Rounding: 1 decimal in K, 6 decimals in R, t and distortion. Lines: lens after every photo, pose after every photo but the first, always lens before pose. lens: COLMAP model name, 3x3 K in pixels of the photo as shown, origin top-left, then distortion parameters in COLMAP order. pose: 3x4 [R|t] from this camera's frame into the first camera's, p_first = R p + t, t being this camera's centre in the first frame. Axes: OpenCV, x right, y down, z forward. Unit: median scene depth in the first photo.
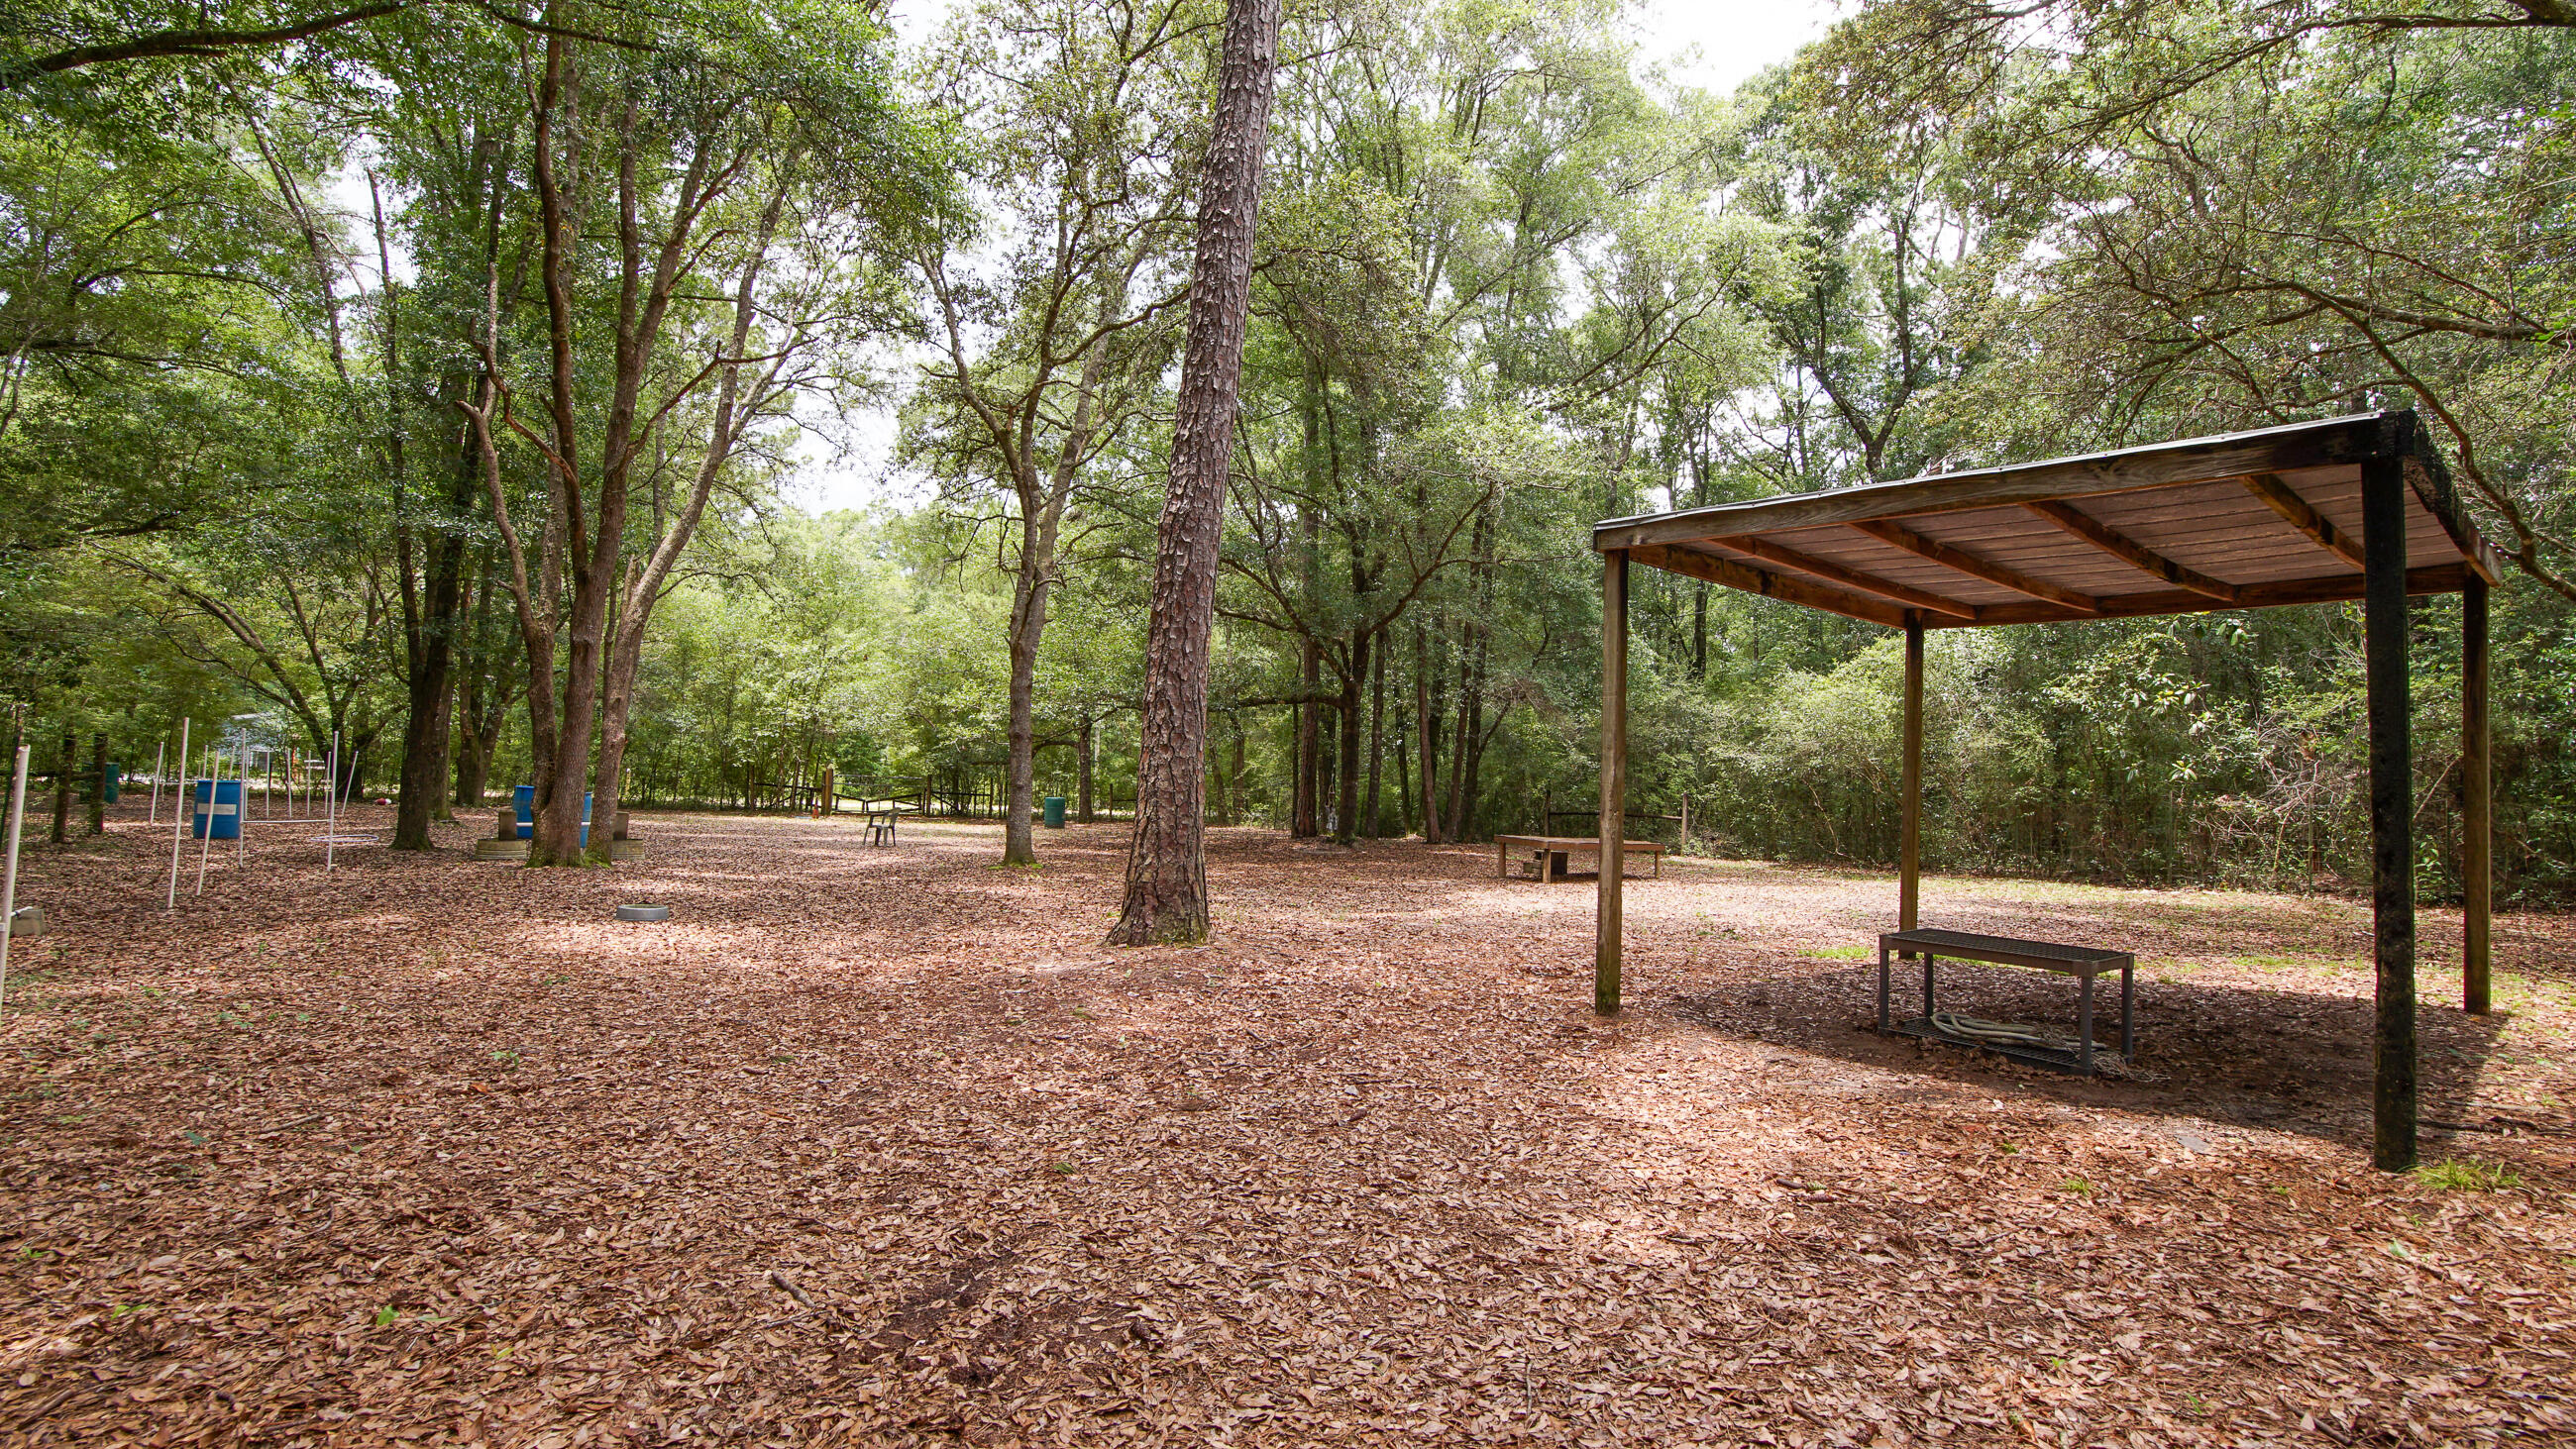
lens RADIAL K [[1096.9, 0, 1278.0], [0, 1096.9, 763.9], [0, 0, 1]] dist [-0.060082, 0.011596]
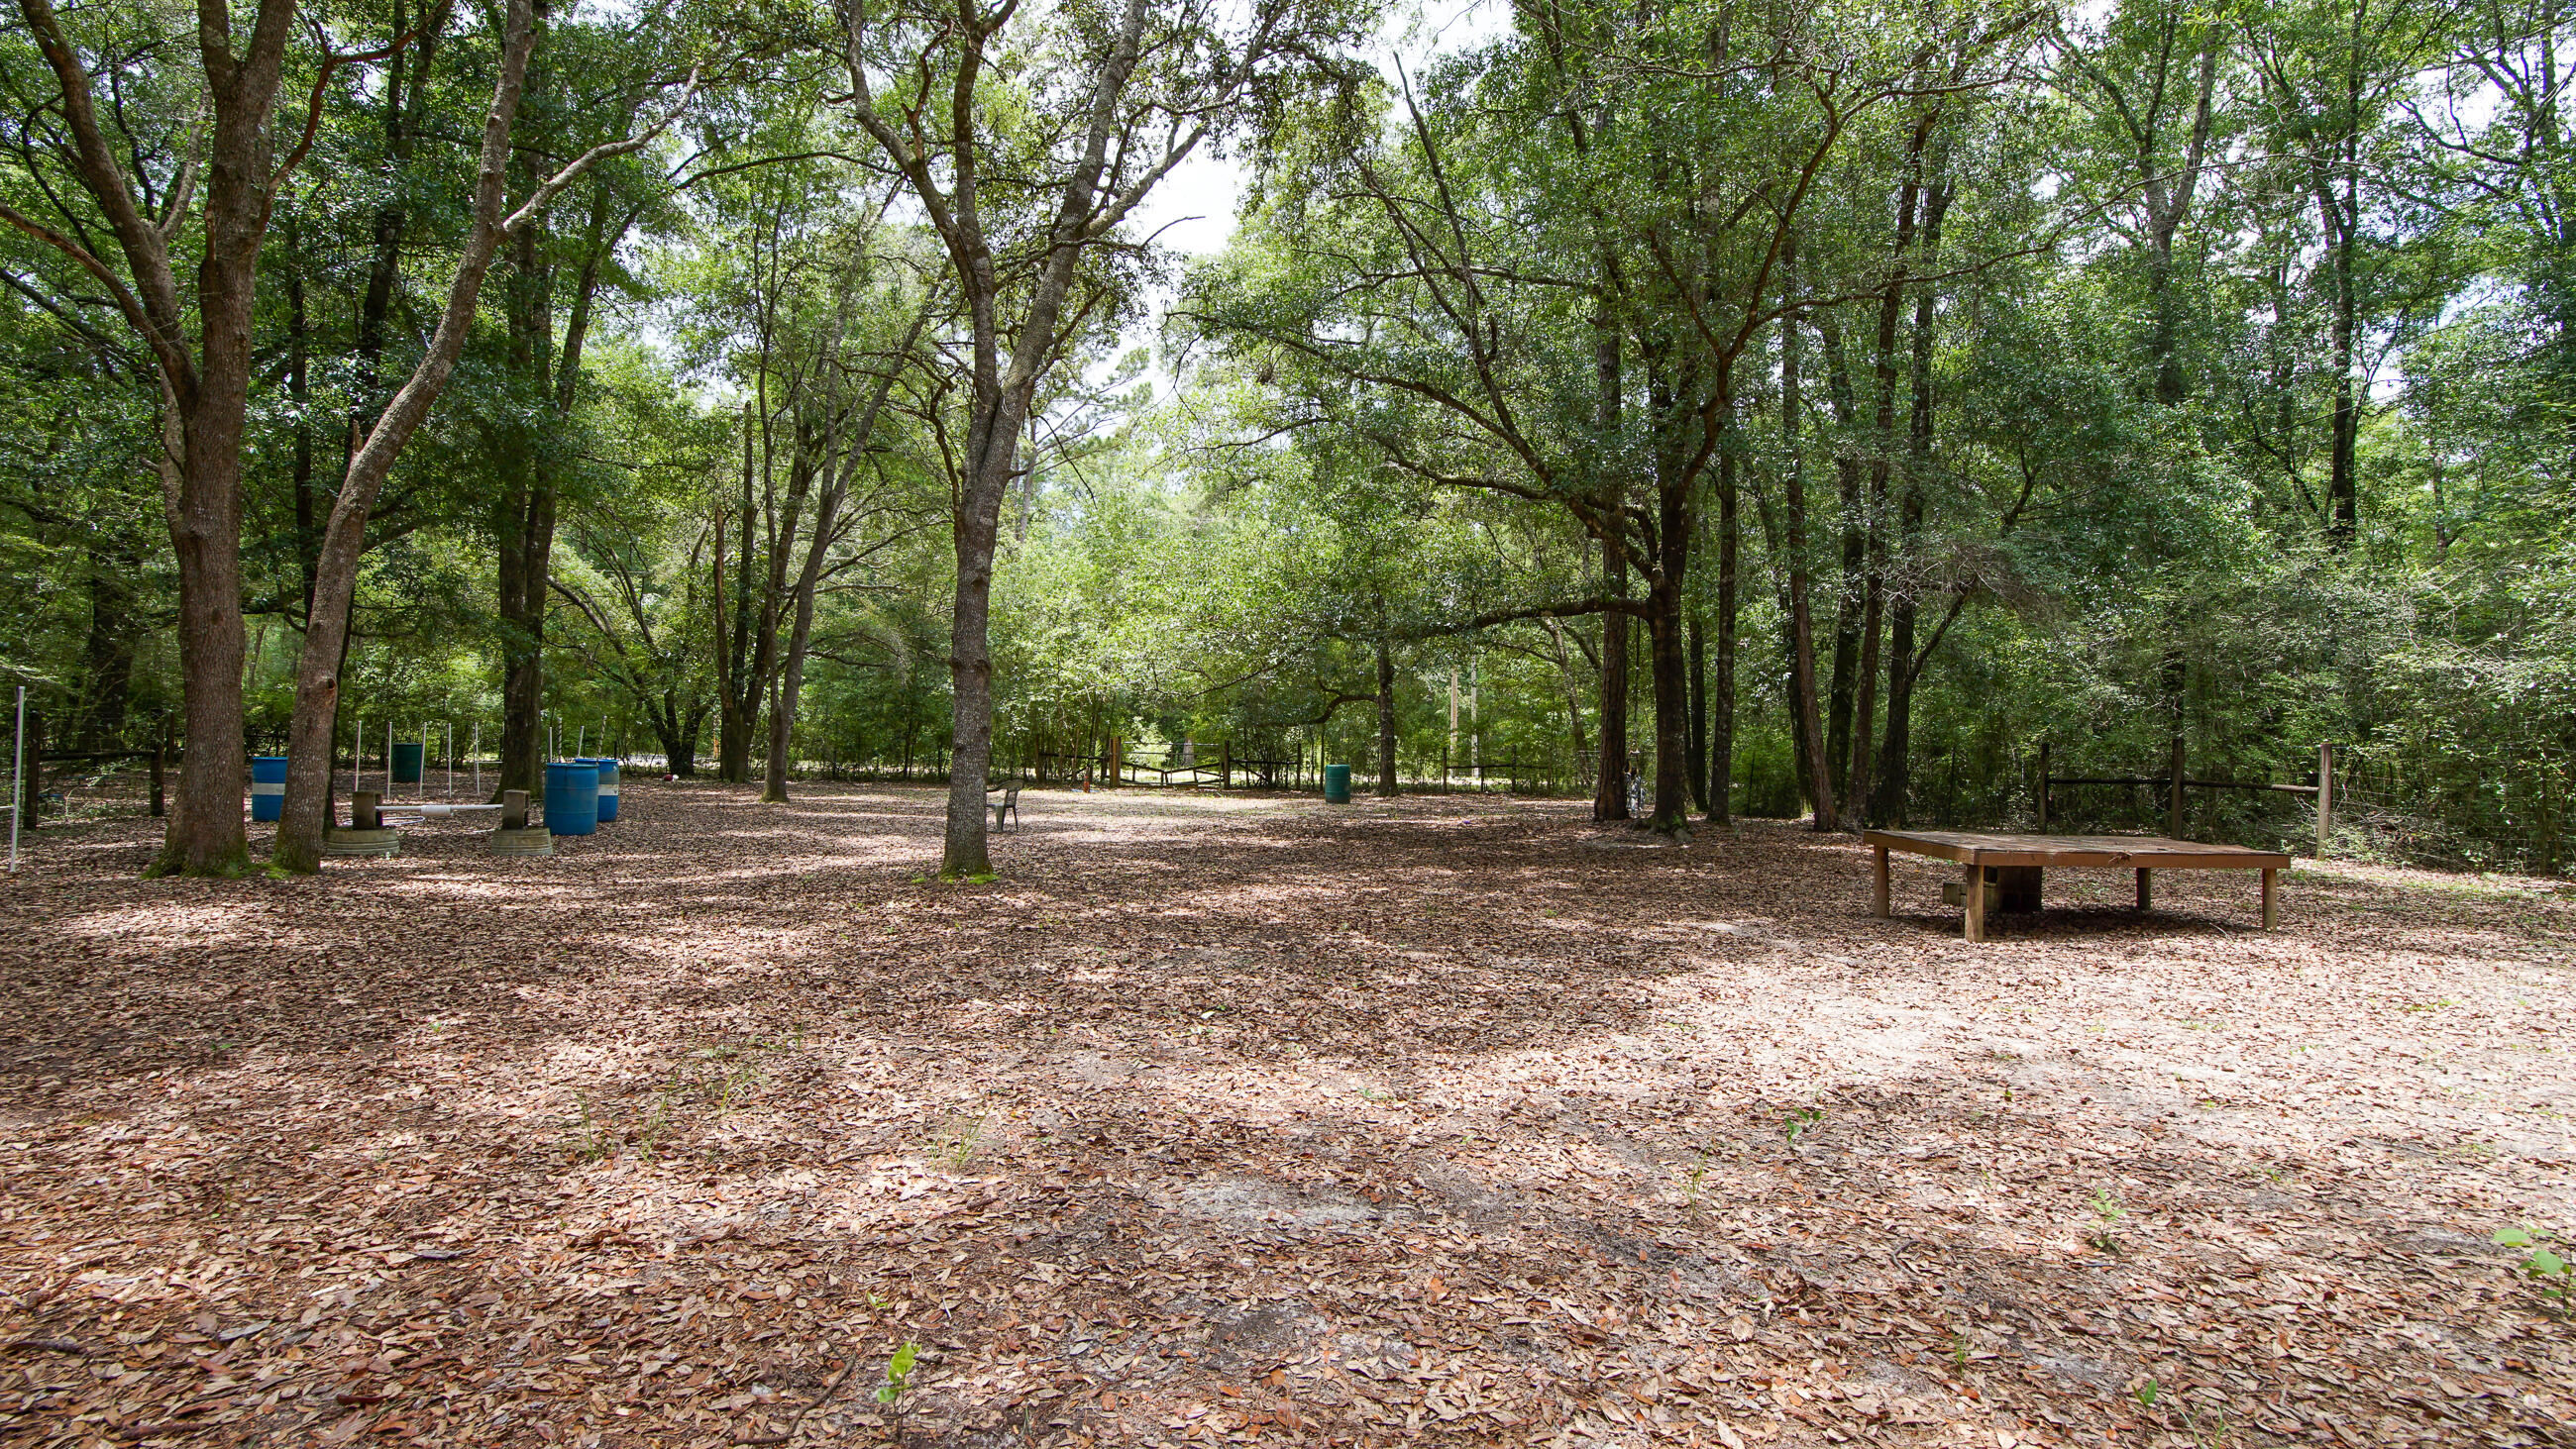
lens RADIAL K [[1096.9, 0, 1278.0], [0, 1096.9, 763.9], [0, 0, 1]] dist [-0.060082, 0.011596]
pose [[0.915816, -0.012143, -0.401414, 0.103535], [0.022969, 0.999490, 0.022169, 0.013723], [0.400940, -0.029523, 0.915628, 0.309714]]
